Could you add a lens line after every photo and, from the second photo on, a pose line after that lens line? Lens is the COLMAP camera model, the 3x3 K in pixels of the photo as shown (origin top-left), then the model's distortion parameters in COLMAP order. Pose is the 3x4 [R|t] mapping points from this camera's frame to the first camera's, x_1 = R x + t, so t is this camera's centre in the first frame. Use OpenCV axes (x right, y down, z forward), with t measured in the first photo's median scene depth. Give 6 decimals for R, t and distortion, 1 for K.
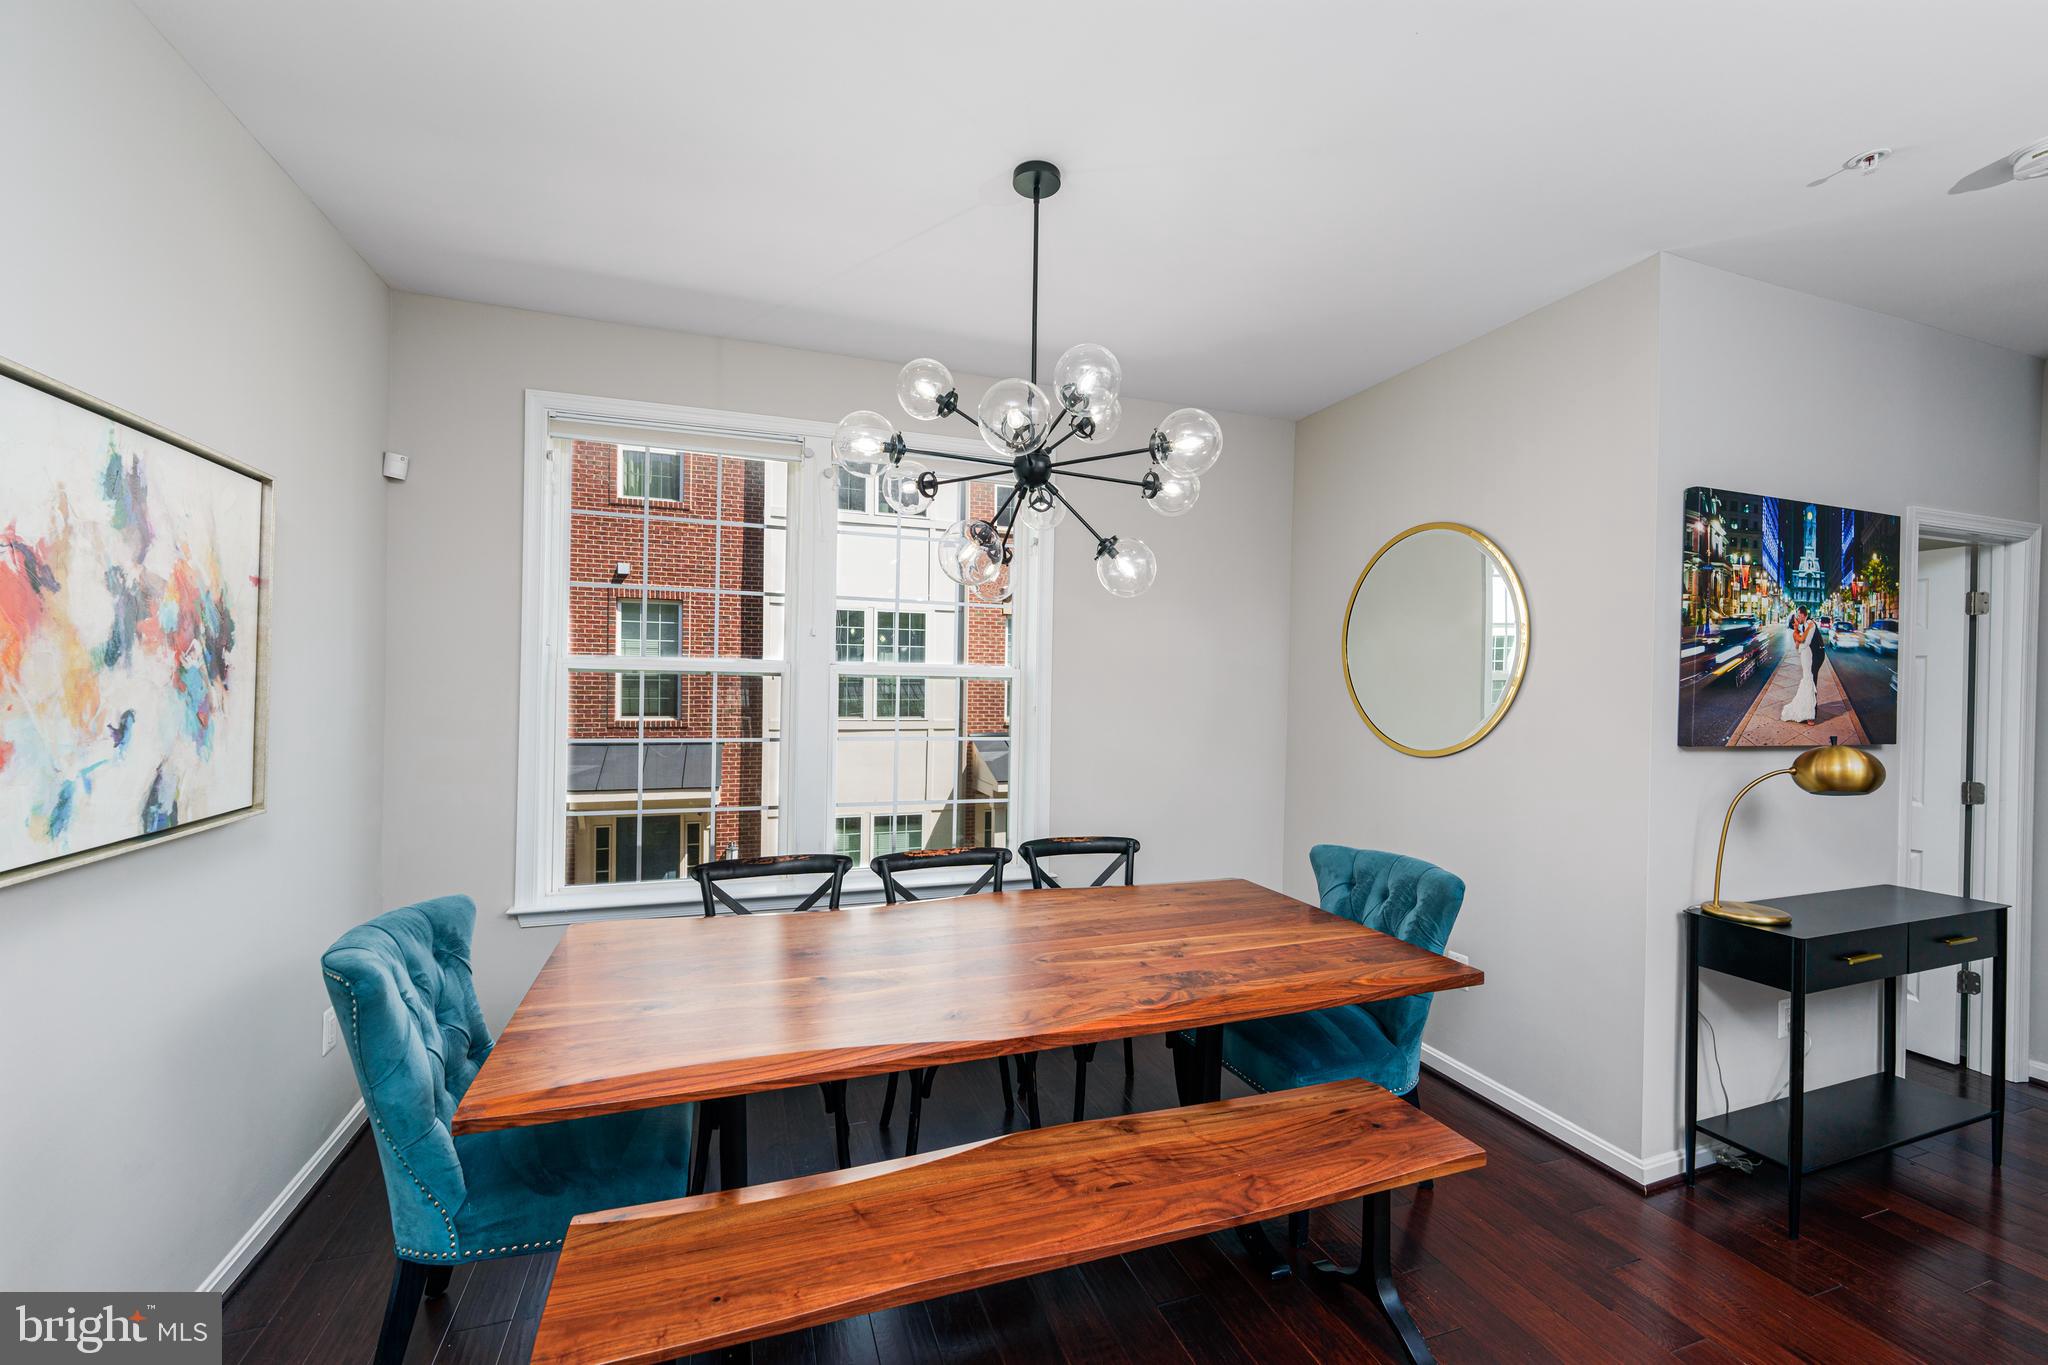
lens RADIAL K [[830.1, 0, 1015.8], [0, 830.1, 686.2], [0, 0, 1]] dist [-0.000285, -0.001050]
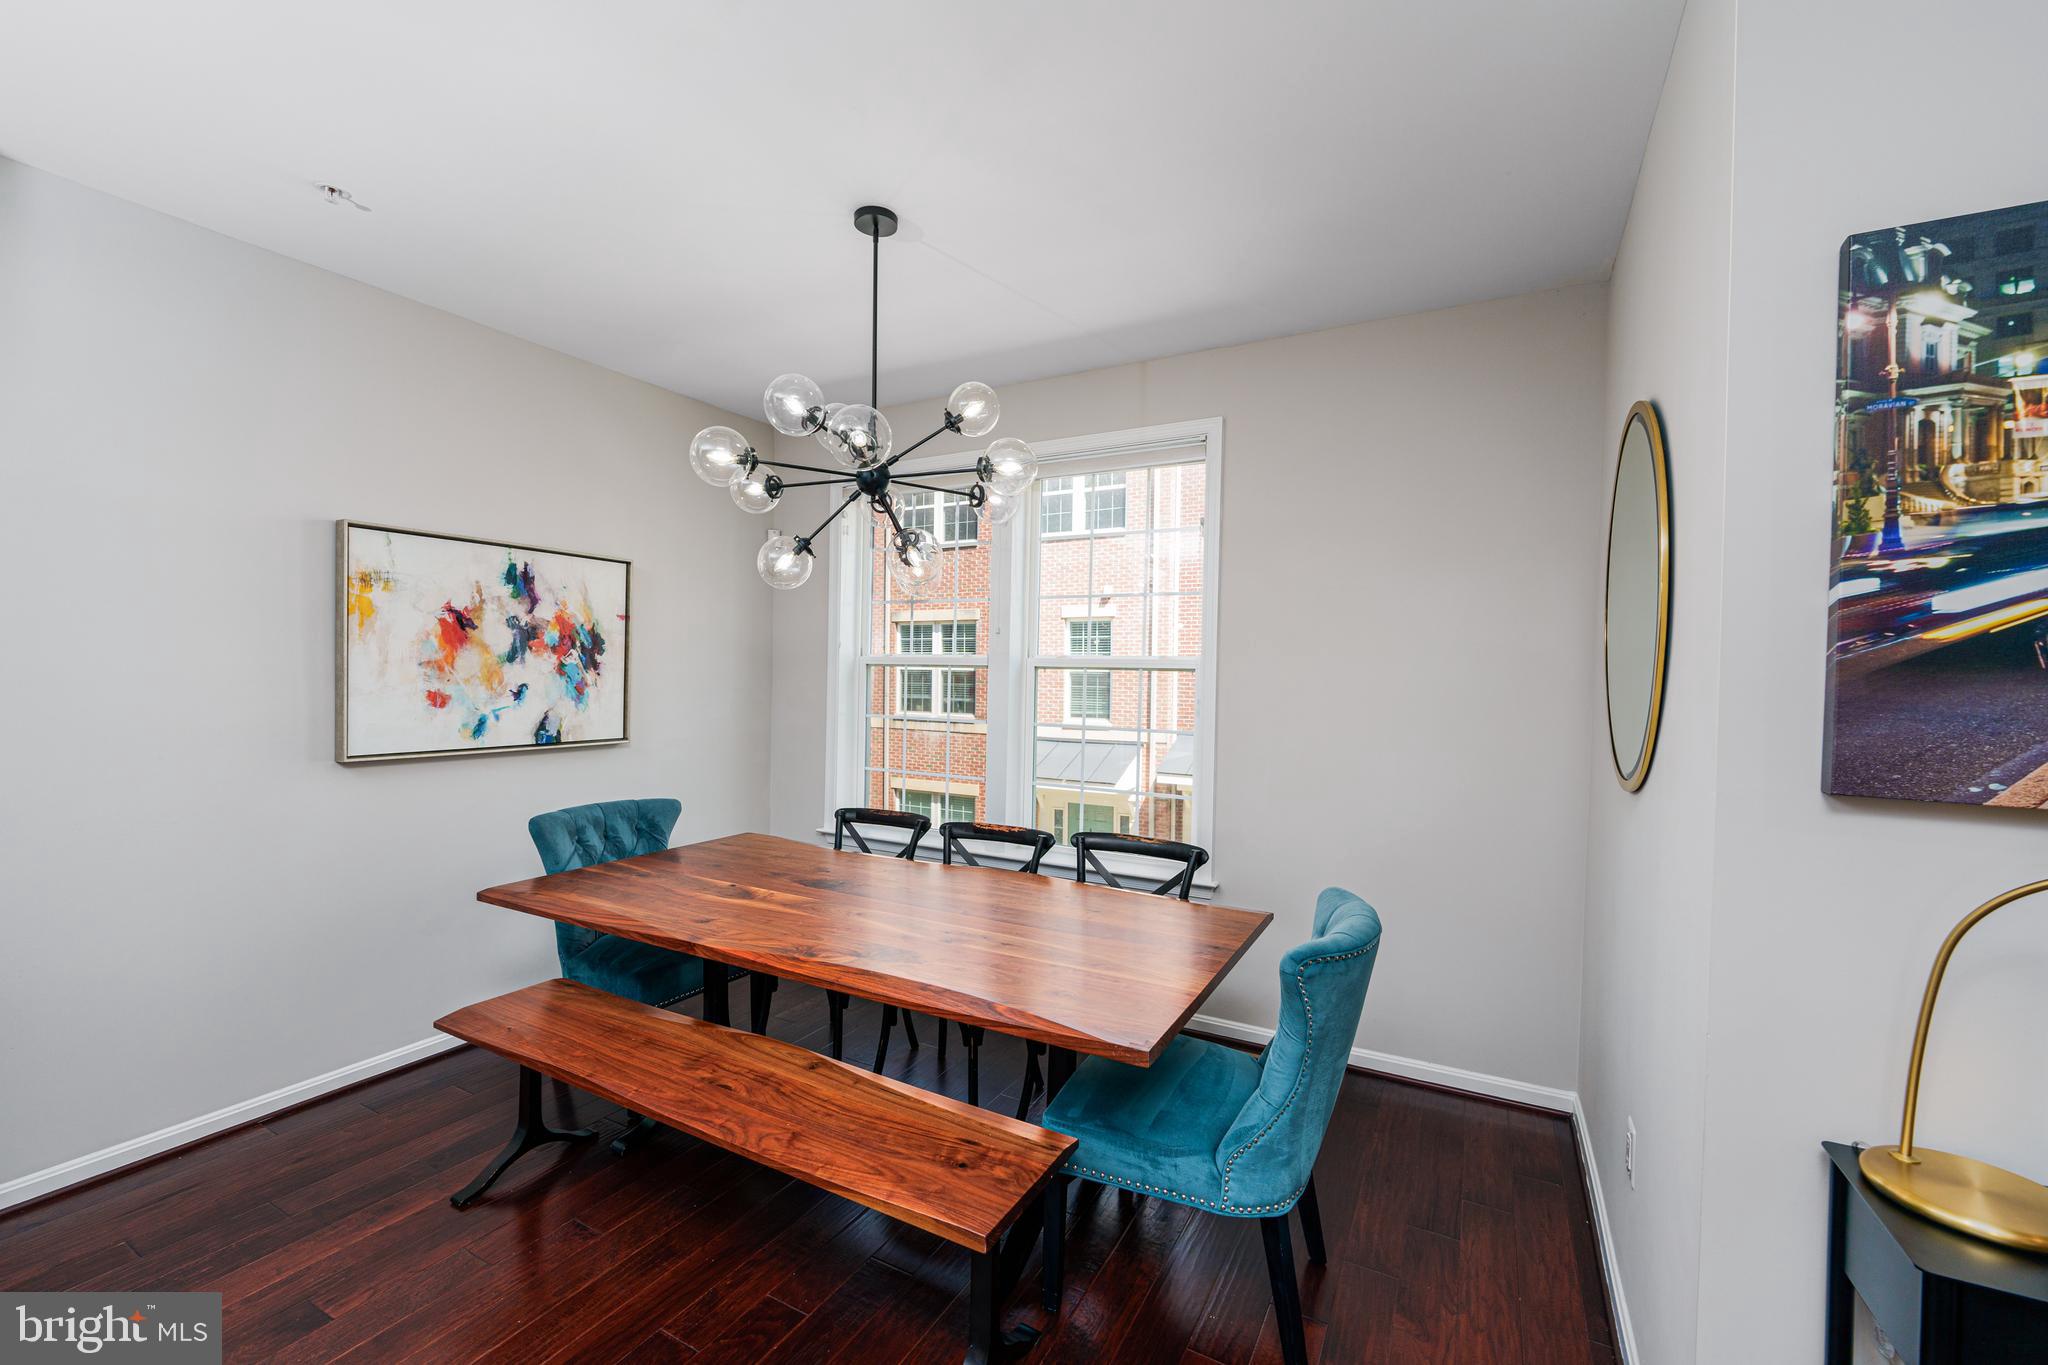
lens RADIAL K [[830.1, 0, 1011.7], [0, 830.1, 680.7], [0, 0, 1]] dist [-0.000285, -0.001050]
pose [[0.662318, 0.001325, -0.749222, 0.856499], [-0.008818, 0.999943, -0.006027, 0.015061], [0.749171, 0.010598, 0.662292, 0.342395]]
